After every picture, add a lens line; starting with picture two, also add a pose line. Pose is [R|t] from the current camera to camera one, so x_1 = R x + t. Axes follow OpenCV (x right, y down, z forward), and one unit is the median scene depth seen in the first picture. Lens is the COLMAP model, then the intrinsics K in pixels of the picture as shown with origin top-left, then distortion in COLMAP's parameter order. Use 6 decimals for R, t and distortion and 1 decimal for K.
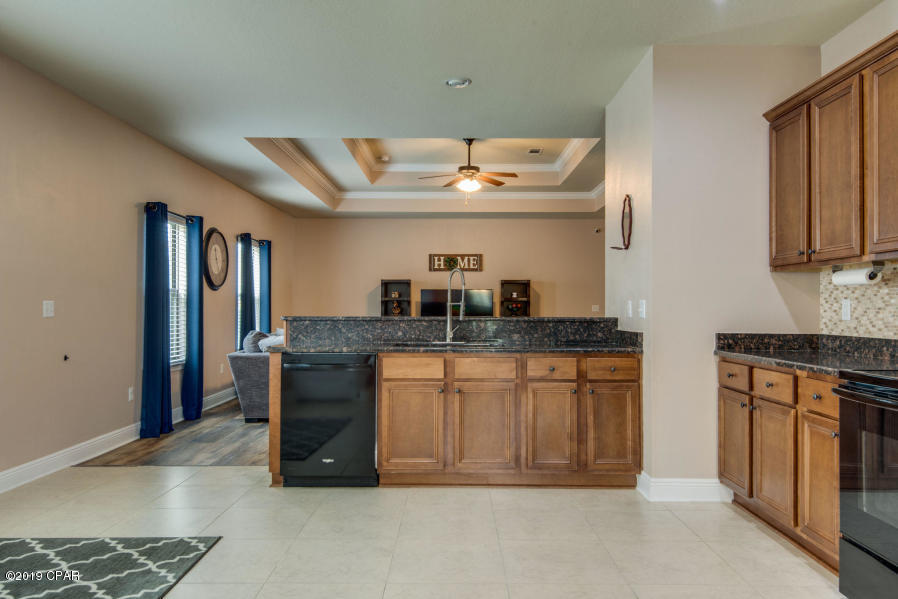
lens RADIAL K [[638.7, 0, 449.0], [0, 638.7, 299.5], [0, 0, 1]] dist [0.003742, -0.001362]
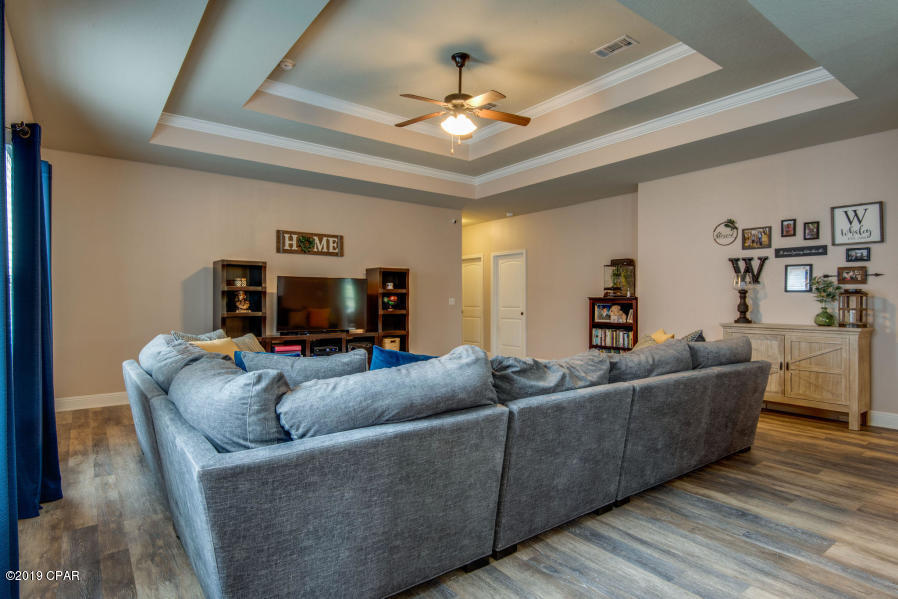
lens RADIAL K [[485.0, 0, 449.0], [0, 485.0, 299.5], [0, 0, 1]] dist [0.000389, -0.000008]
pose [[0.799147, 0.002543, 0.601130, -0.362547], [-0.008641, 0.999936, 0.007258, 0.008385], [-0.601073, -0.010995, 0.799118, 0.721488]]
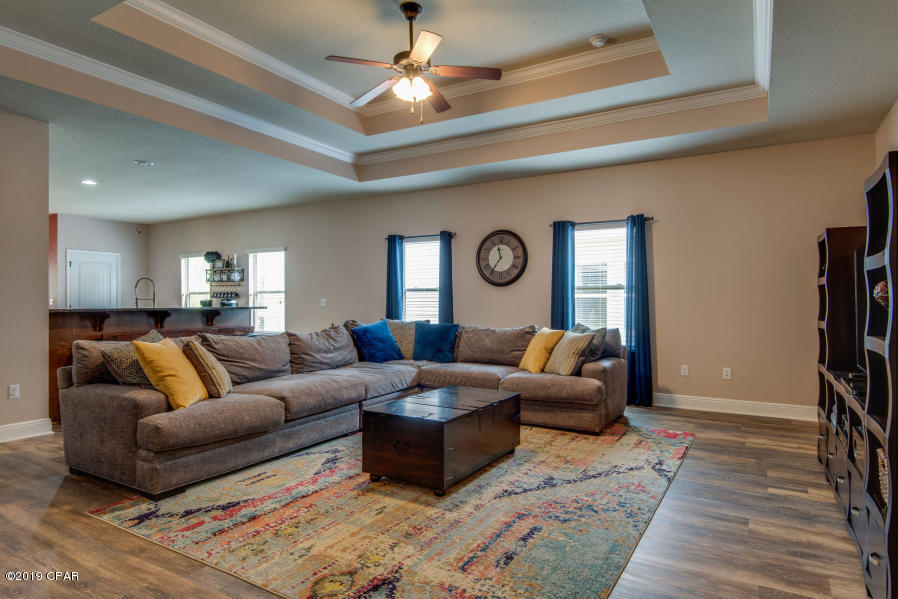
lens RADIAL K [[529.8, 0, 449.0], [0, 529.8, 299.5], [0, 0, 1]] dist [0.002109, 0.000244]
pose [[-0.512282, -0.012669, -0.858724, 0.516758], [0.004370, 0.999840, -0.017358, 0.025762], [0.858806, -0.012645, -0.512144, 1.588064]]
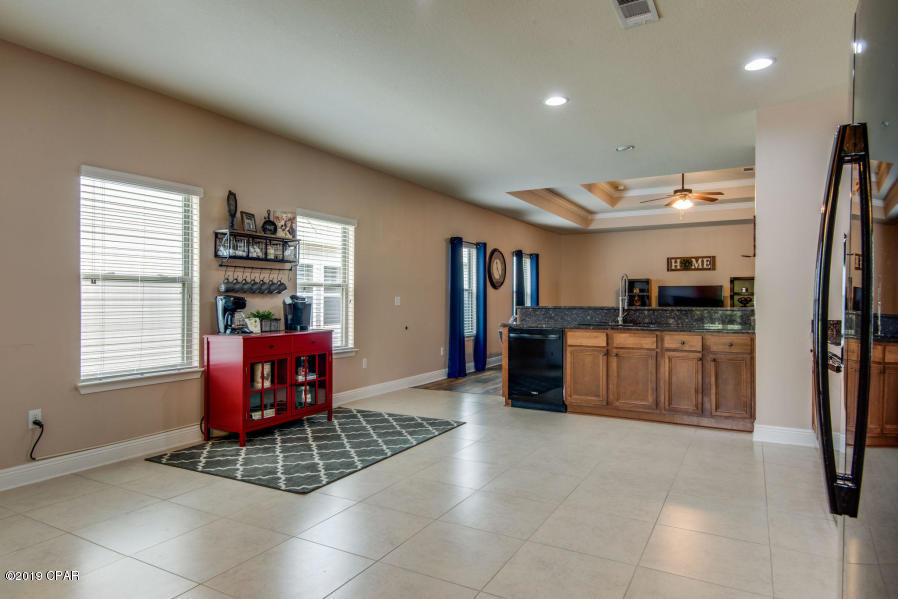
lens RADIAL K [[529.8, 0, 449.0], [0, 529.8, 299.5], [0, 0, 1]] dist [0.002109, 0.000244]
pose [[0.872730, -0.000910, -0.488201, 0.173861], [0.005987, 0.999943, 0.008839, -0.002037], [0.488166, -0.010637, 0.872686, -0.184170]]
